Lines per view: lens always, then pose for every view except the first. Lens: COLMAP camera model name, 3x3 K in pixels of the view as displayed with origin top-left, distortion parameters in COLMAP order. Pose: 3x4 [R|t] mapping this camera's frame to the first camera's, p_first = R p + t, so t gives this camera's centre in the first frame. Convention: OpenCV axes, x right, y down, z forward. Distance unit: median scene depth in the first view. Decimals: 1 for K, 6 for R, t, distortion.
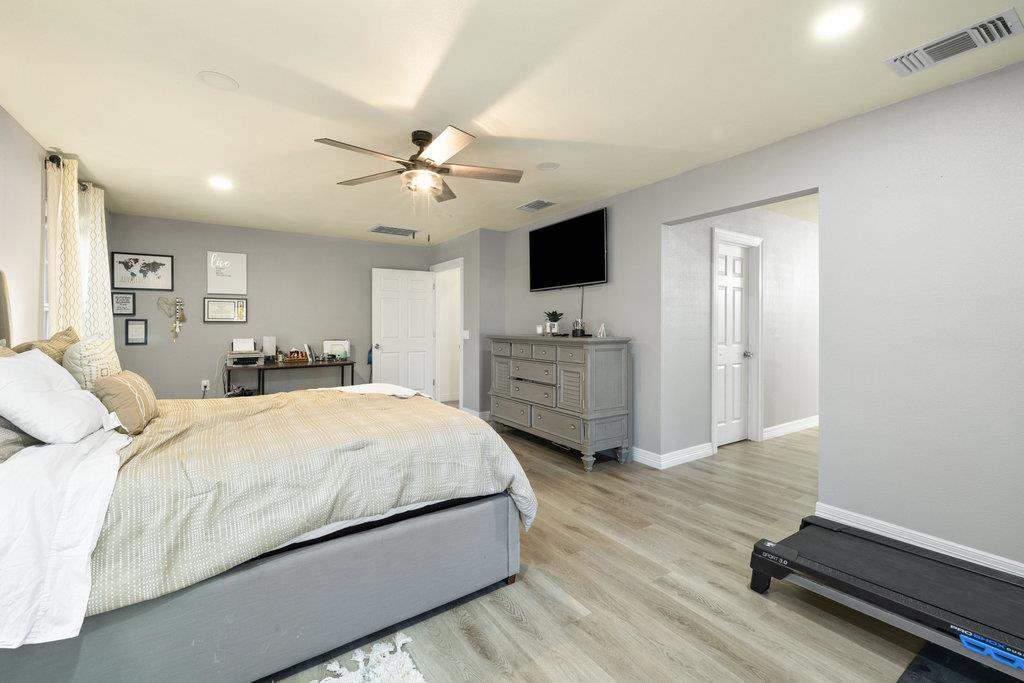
lens RADIAL K [[431.0, 0, 511.4], [0, 431.0, 333.8], [0, 0, 1]] dist [0.001344, 0.001399]
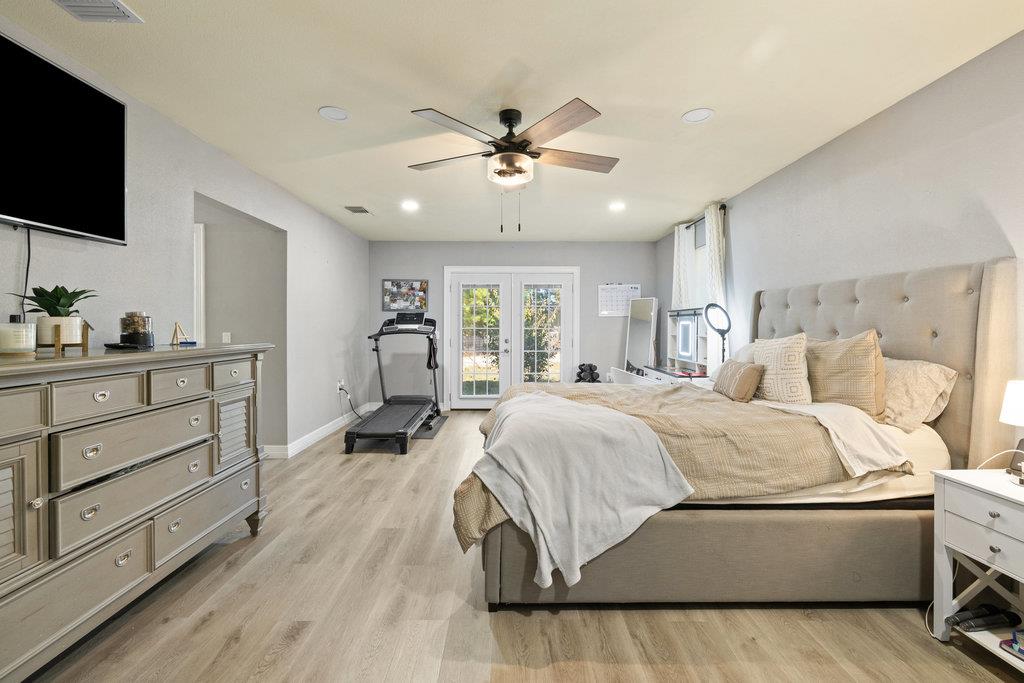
lens RADIAL K [[431.0, 0, 512.2], [0, 431.0, 331.1], [0, 0, 1]] dist [0.001344, 0.001399]
pose [[-0.840609, -0.004917, 0.541619, -0.621288], [0.008858, 0.999700, 0.022824, -0.025414], [-0.541569, 0.023983, -0.840314, 1.540385]]
